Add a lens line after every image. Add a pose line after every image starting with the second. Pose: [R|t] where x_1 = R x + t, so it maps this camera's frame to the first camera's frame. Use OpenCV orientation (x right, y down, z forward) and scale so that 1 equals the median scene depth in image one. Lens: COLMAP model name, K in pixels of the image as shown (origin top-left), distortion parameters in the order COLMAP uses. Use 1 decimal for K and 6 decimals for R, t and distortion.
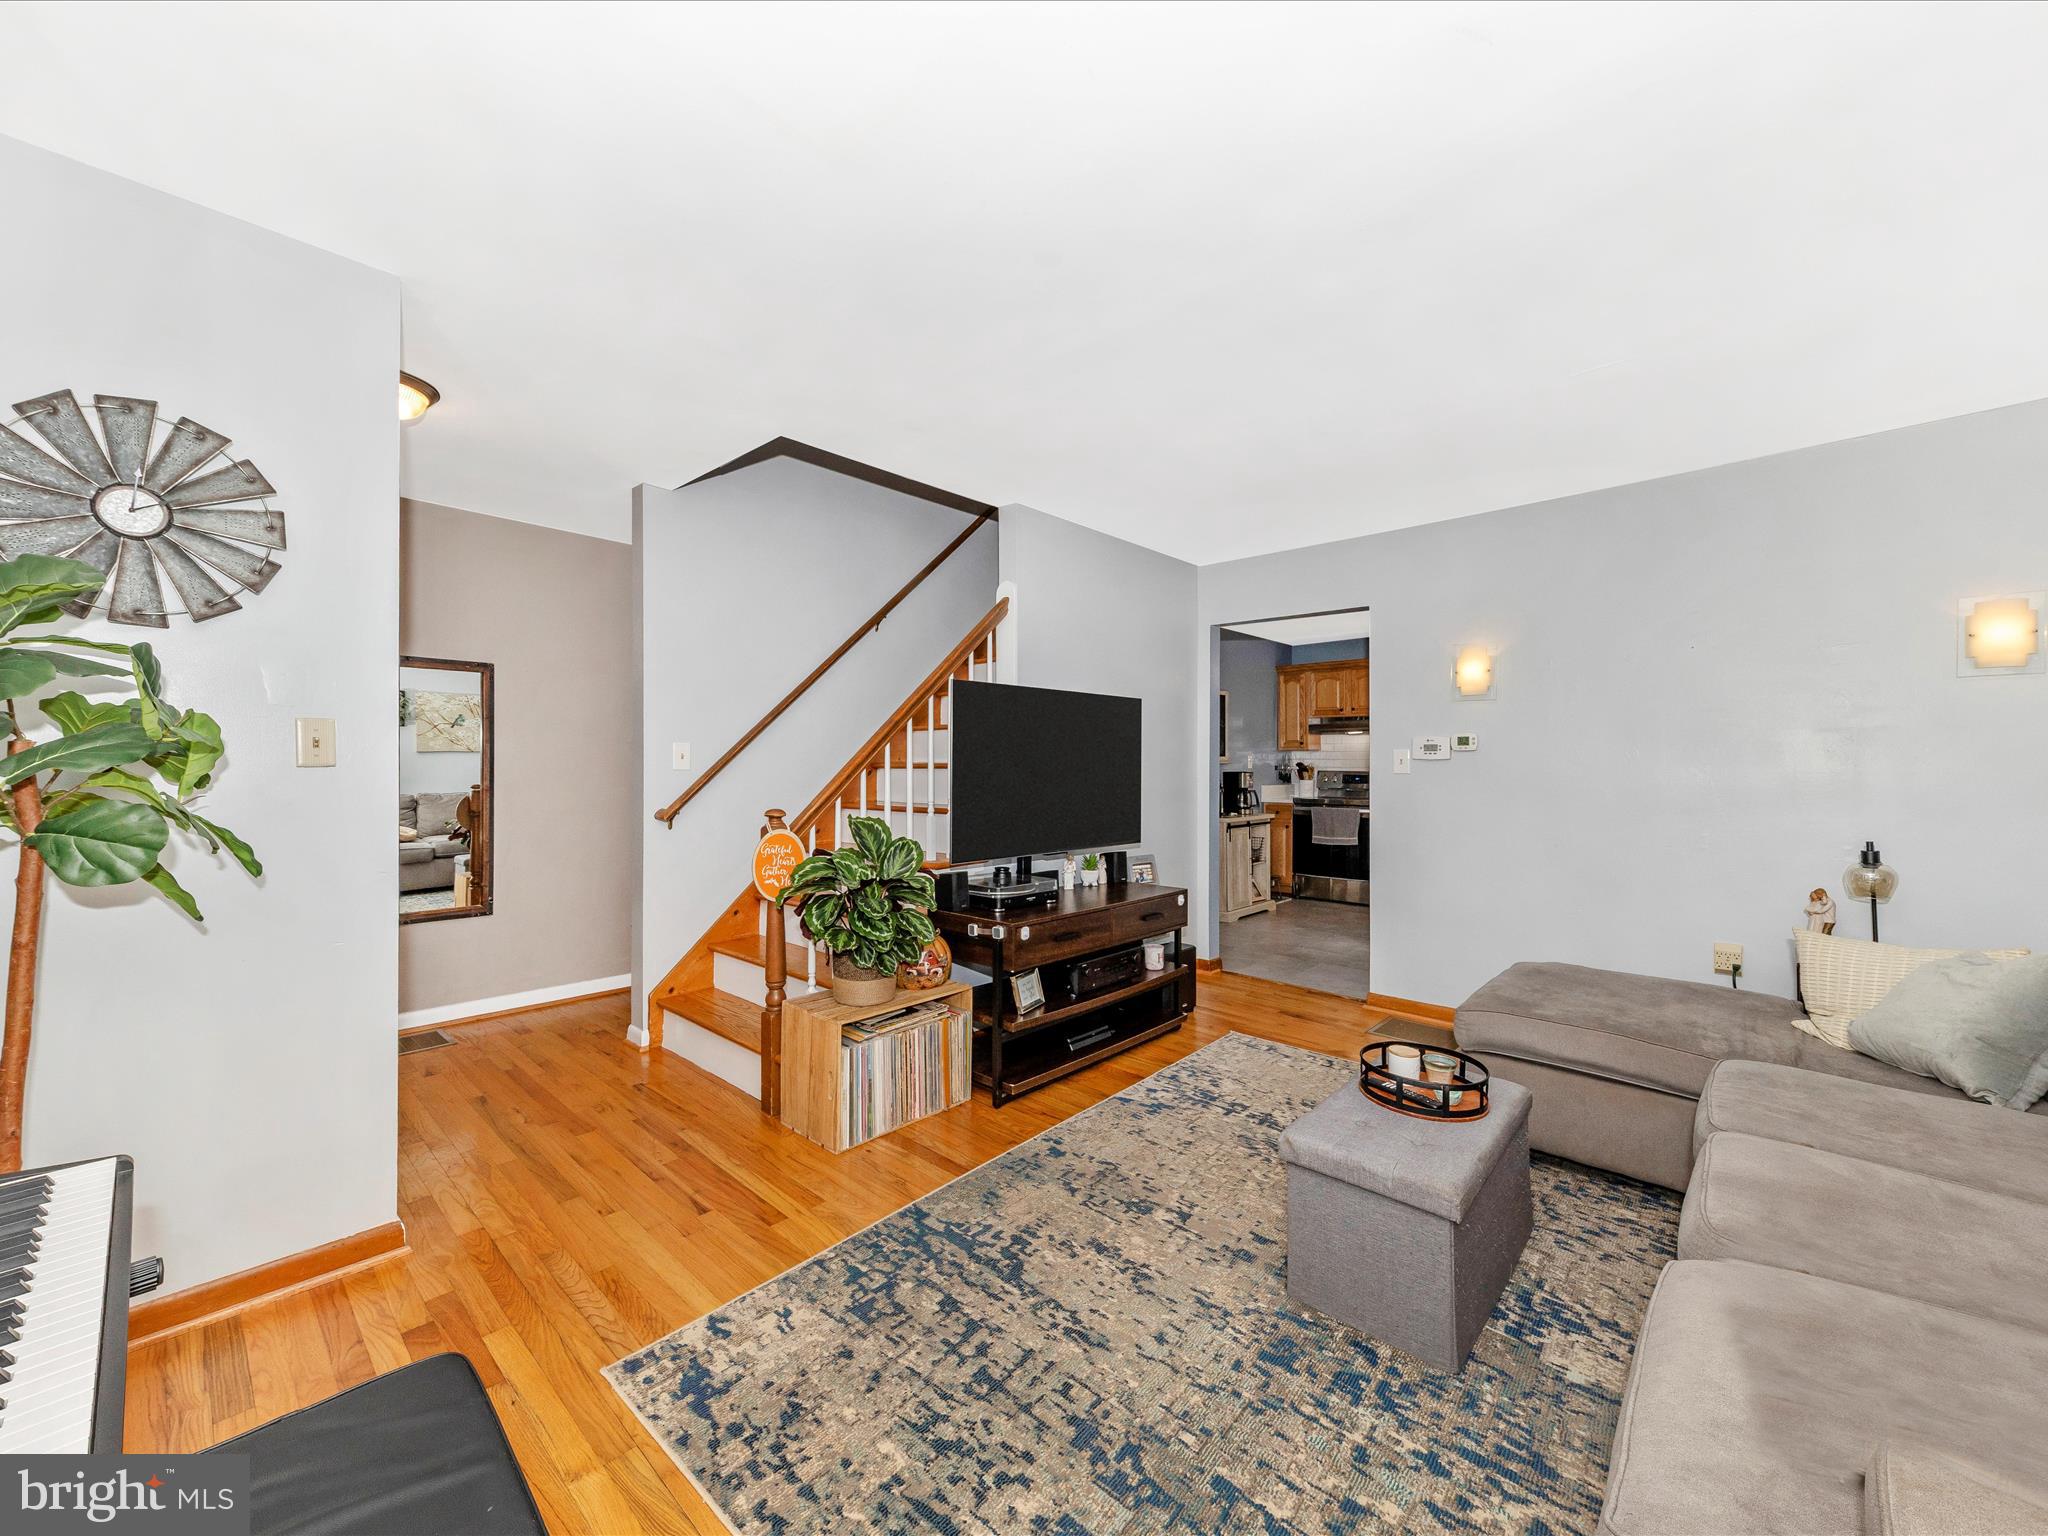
lens RADIAL K [[803.6, 0, 1021.6], [0, 803.6, 776.8], [0, 0, 1]] dist [0.012576, -0.003826]
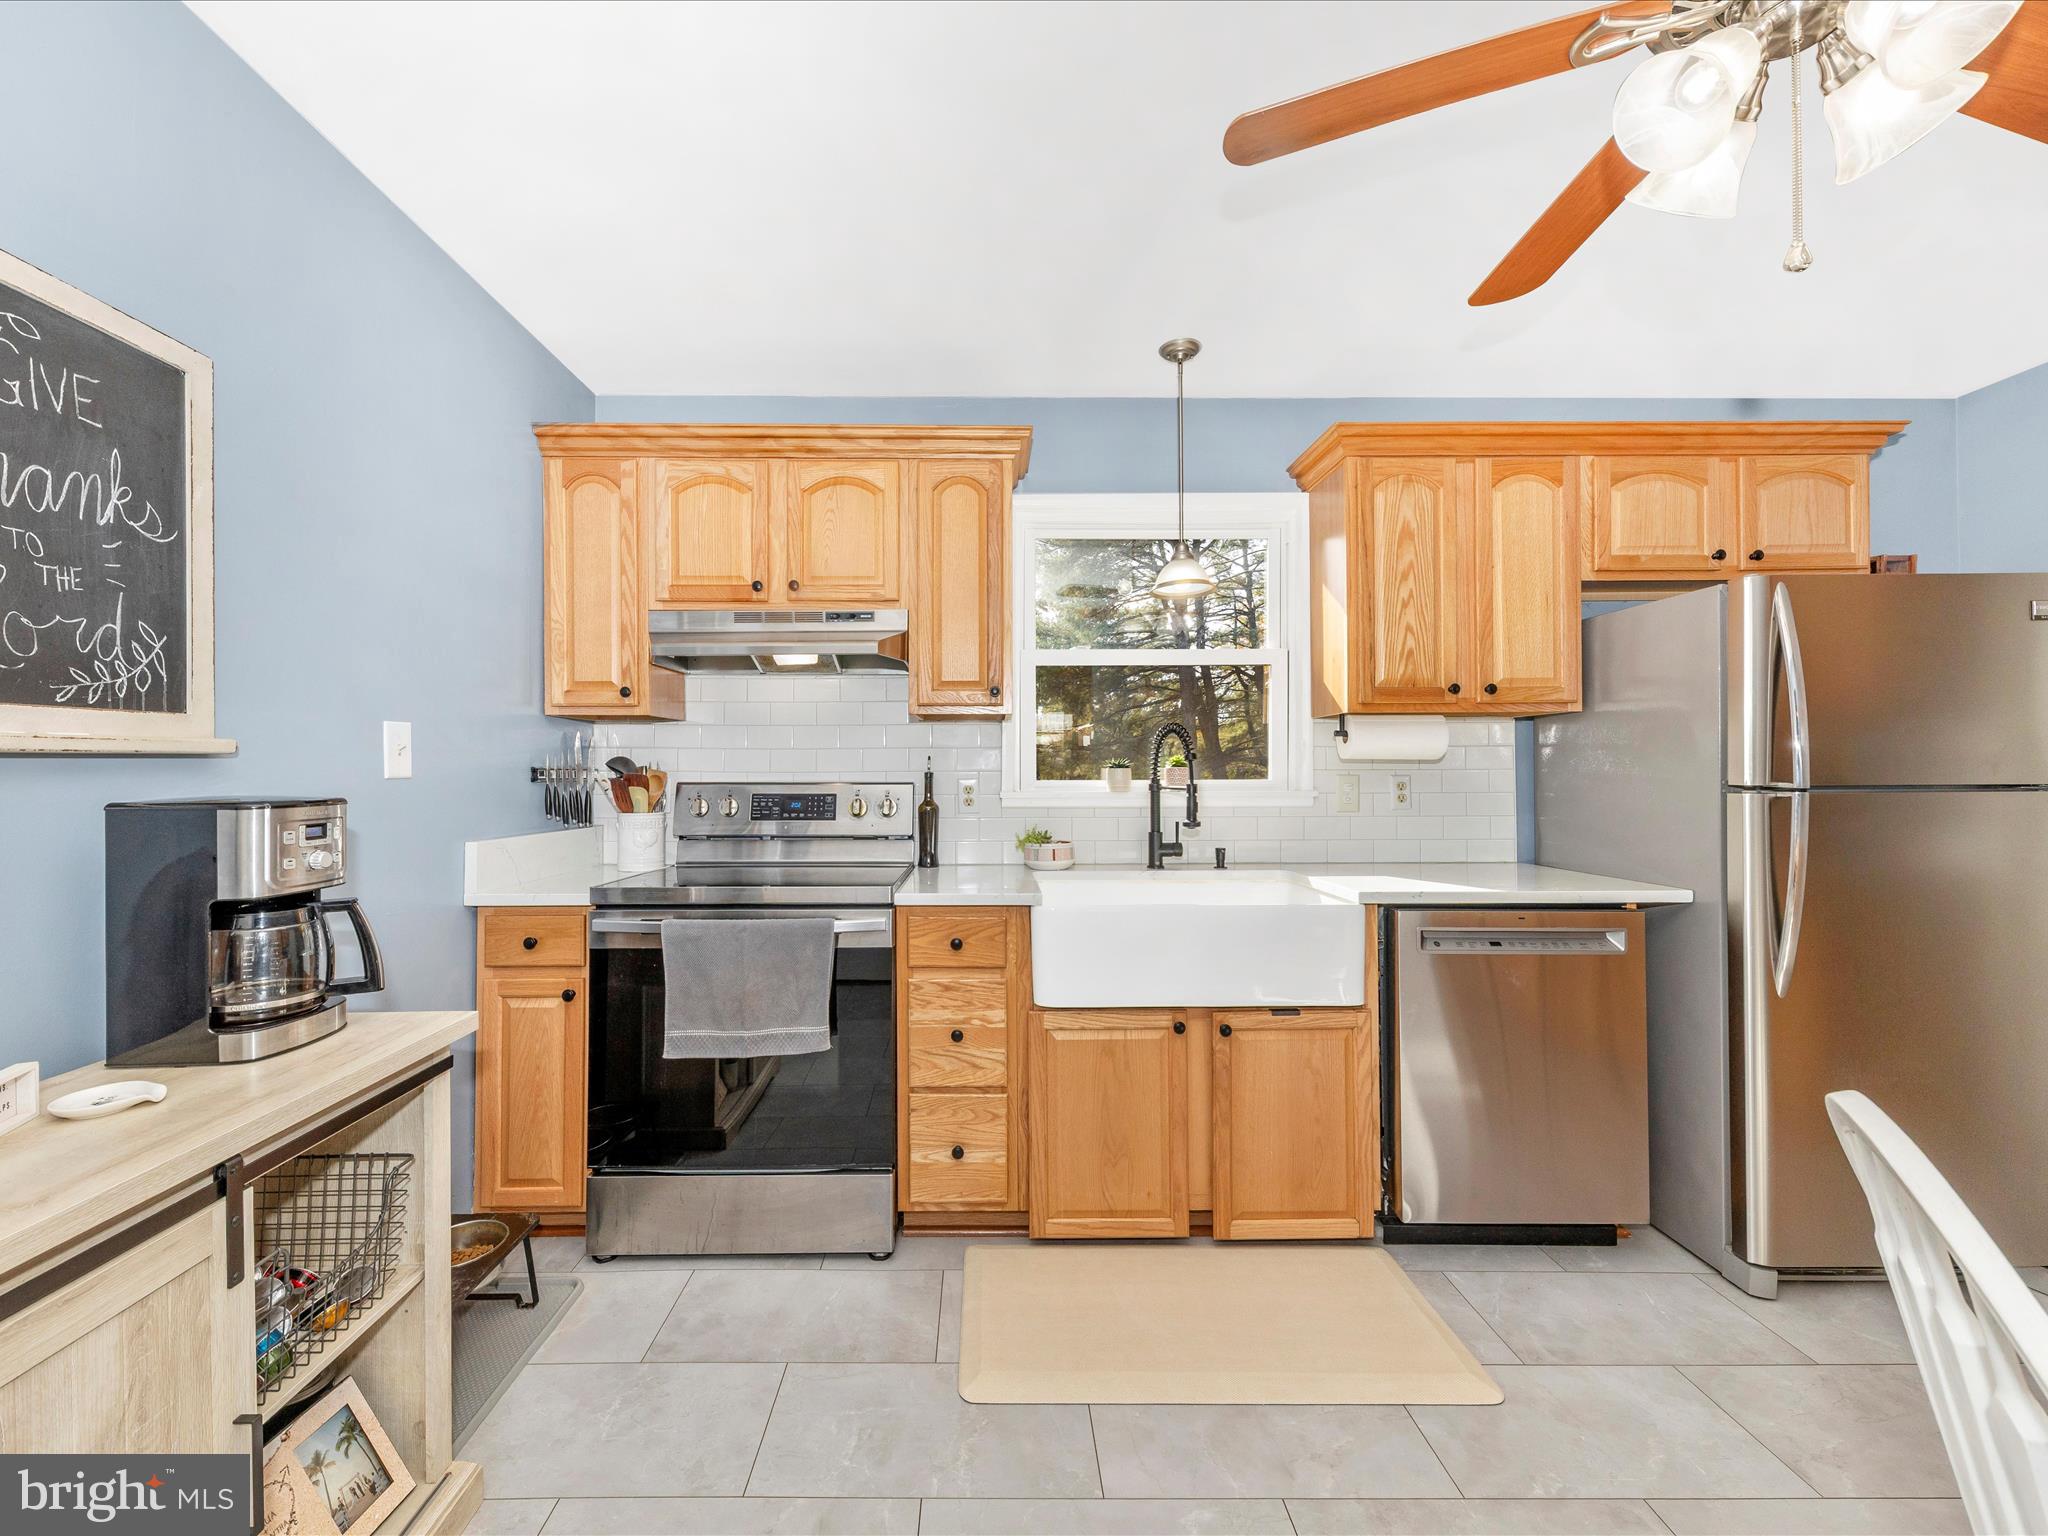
lens RADIAL K [[803.6, 0, 995.4], [0, 803.6, 768.5], [0, 0, 1]] dist [0.012576, -0.003826]
pose [[0.731080, 0.002411, 0.682287, 0.645018], [0.010525, 0.999835, -0.014810, -0.019228], [-0.682210, 0.018008, 0.730934, 1.815778]]
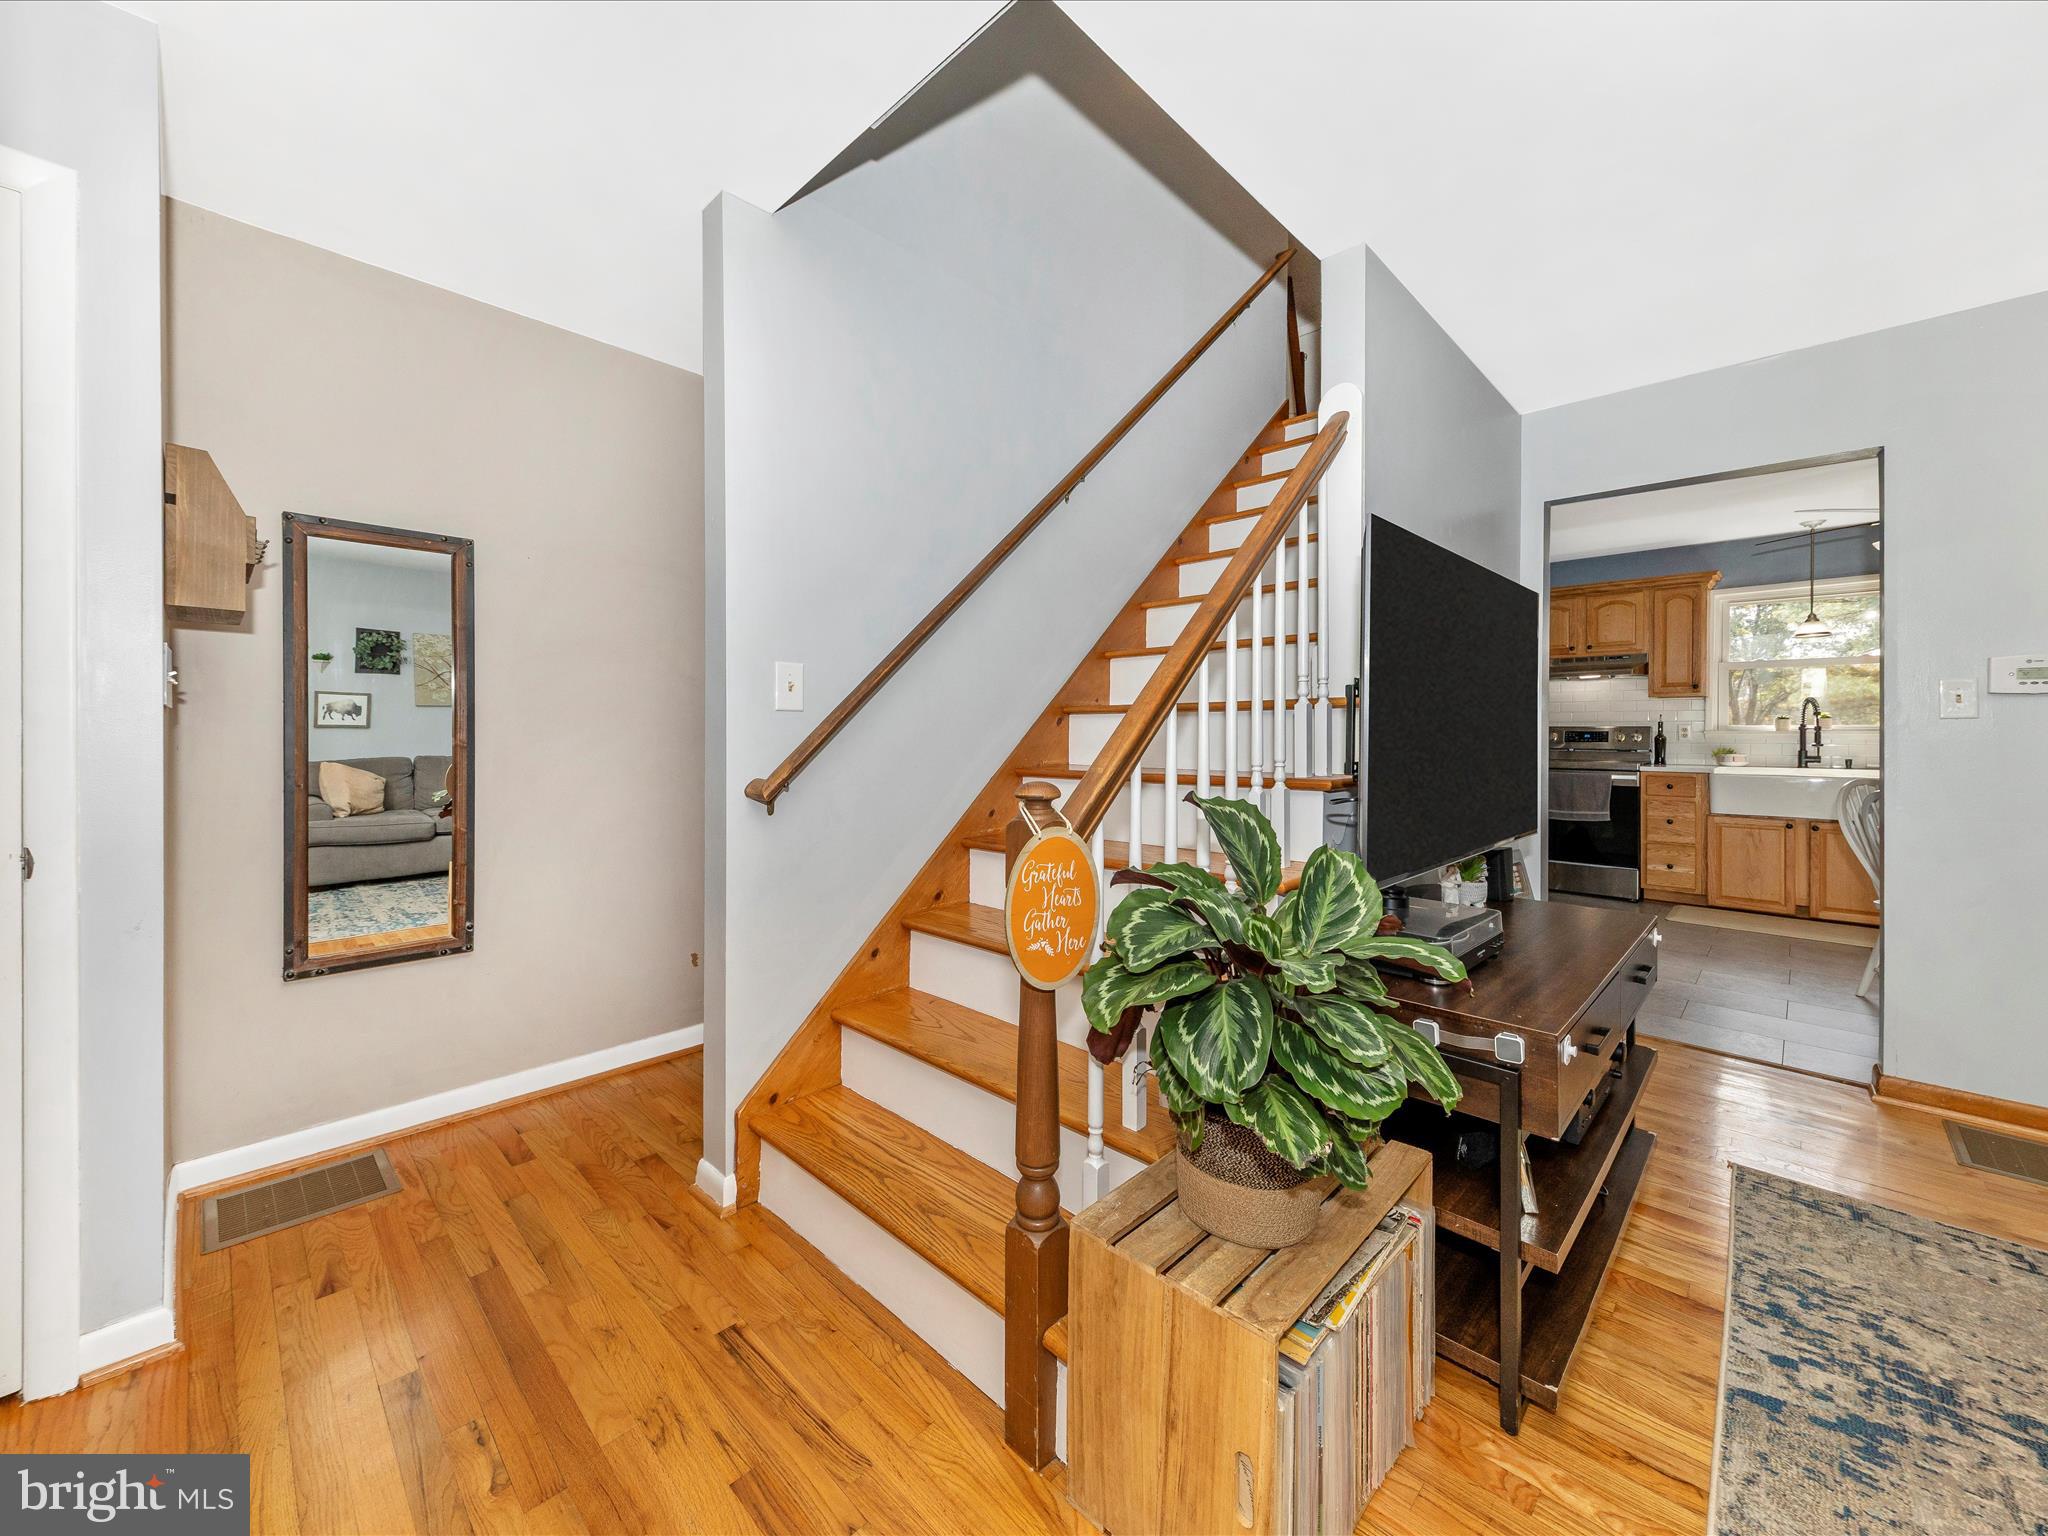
lens RADIAL K [[803.6, 0, 1037.2], [0, 803.6, 740.1], [0, 0, 1]] dist [0.012576, -0.003826]
pose [[0.999867, -0.002762, -0.016044, -0.288232], [0.002730, 0.999994, -0.001995, 0.016527], [0.016049, 0.001950, 0.999869, 0.524732]]
